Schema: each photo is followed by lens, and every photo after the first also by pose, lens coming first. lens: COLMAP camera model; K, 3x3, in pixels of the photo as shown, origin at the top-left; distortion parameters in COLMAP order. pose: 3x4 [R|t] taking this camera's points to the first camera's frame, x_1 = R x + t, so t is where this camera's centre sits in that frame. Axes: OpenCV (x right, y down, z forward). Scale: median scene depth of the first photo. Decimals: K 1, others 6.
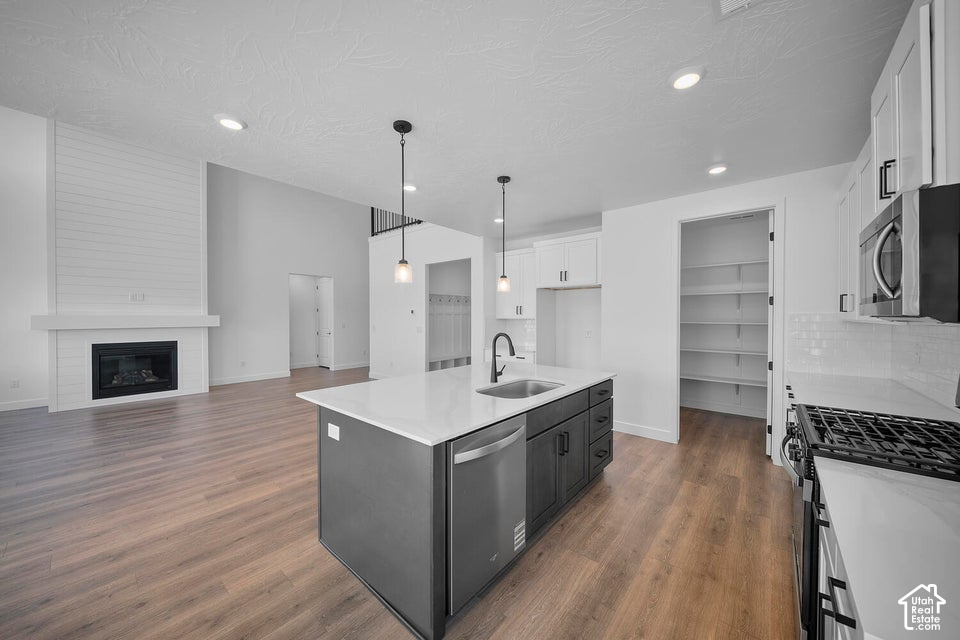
lens RADIAL K [[337.5, 0, 474.5], [0, 337.5, 316.1], [0, 0, 1]] dist [0.002576, -0.004924]
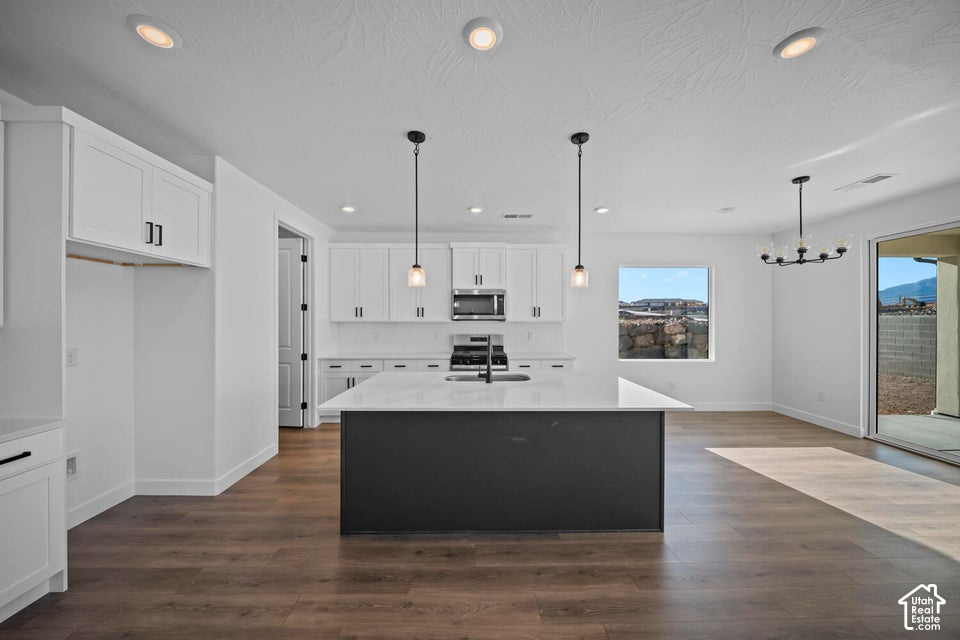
lens RADIAL K [[337.5, 0, 476.8], [0, 337.5, 318.6], [0, 0, 1]] dist [0.002576, -0.004924]
pose [[-0.666802, 0.001594, 0.745233, -0.358124], [-0.000509, 0.999997, -0.002595, 0.000288], [-0.745235, -0.002110, -0.666799, 0.891358]]
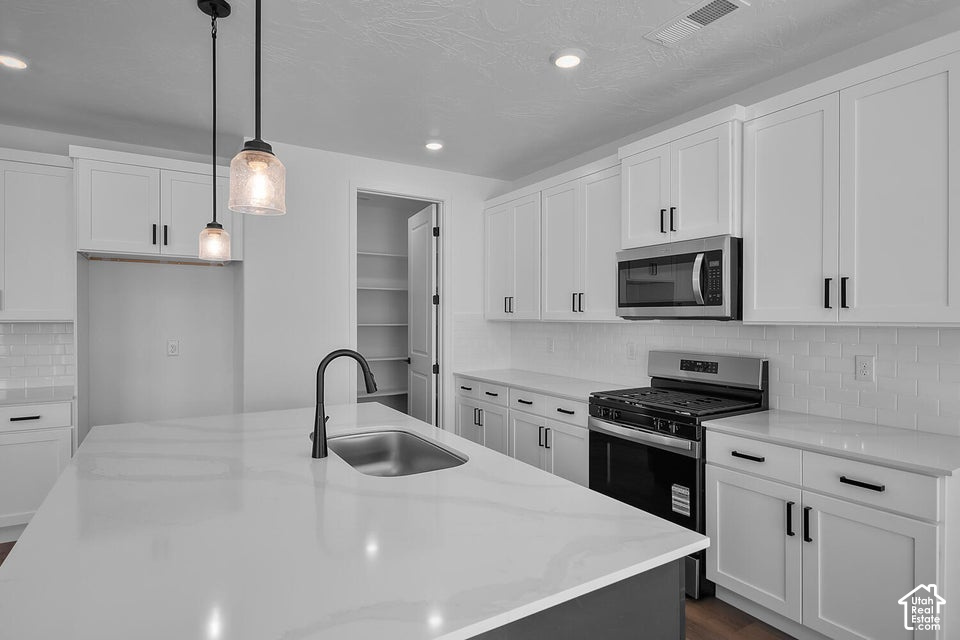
lens RADIAL K [[510.9, 0, 475.4], [0, 510.9, 316.1], [0, 0, 1]] dist [0.005293, -0.007948]
pose [[0.304213, 0.003128, 0.952599, -0.285529], [-0.002354, 0.999994, -0.002532, 0.001370], [-0.952601, -0.001472, 0.304218, 0.299144]]
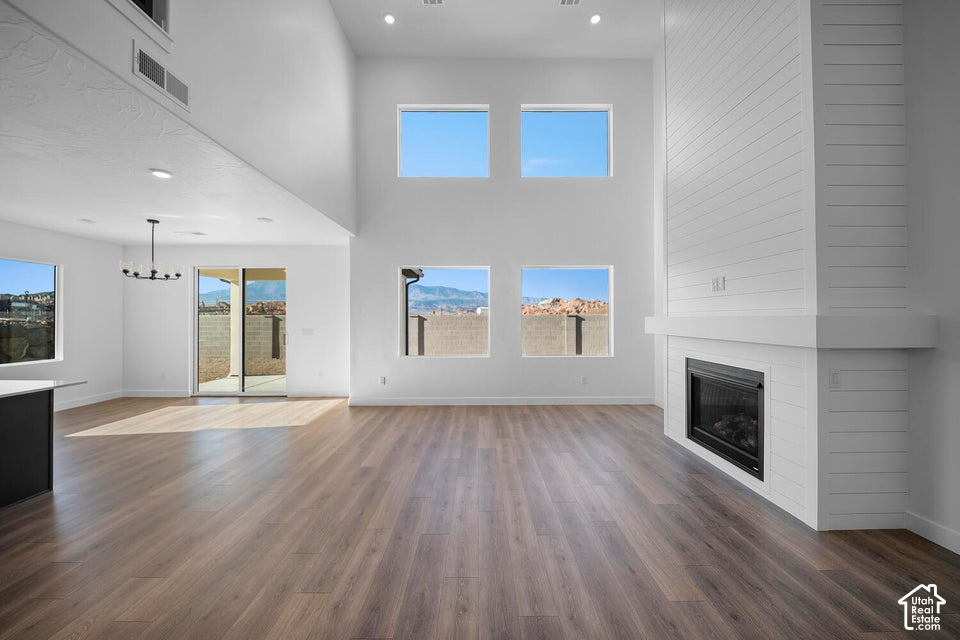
lens RADIAL K [[337.5, 0, 481.0], [0, 337.5, 316.2], [0, 0, 1]] dist [0.002576, -0.004924]
pose [[-0.748394, -0.002152, -0.663251, -0.353640], [0.000885, 0.999991, -0.004243, -0.001903], [0.663254, -0.003762, -0.748385, 1.281878]]
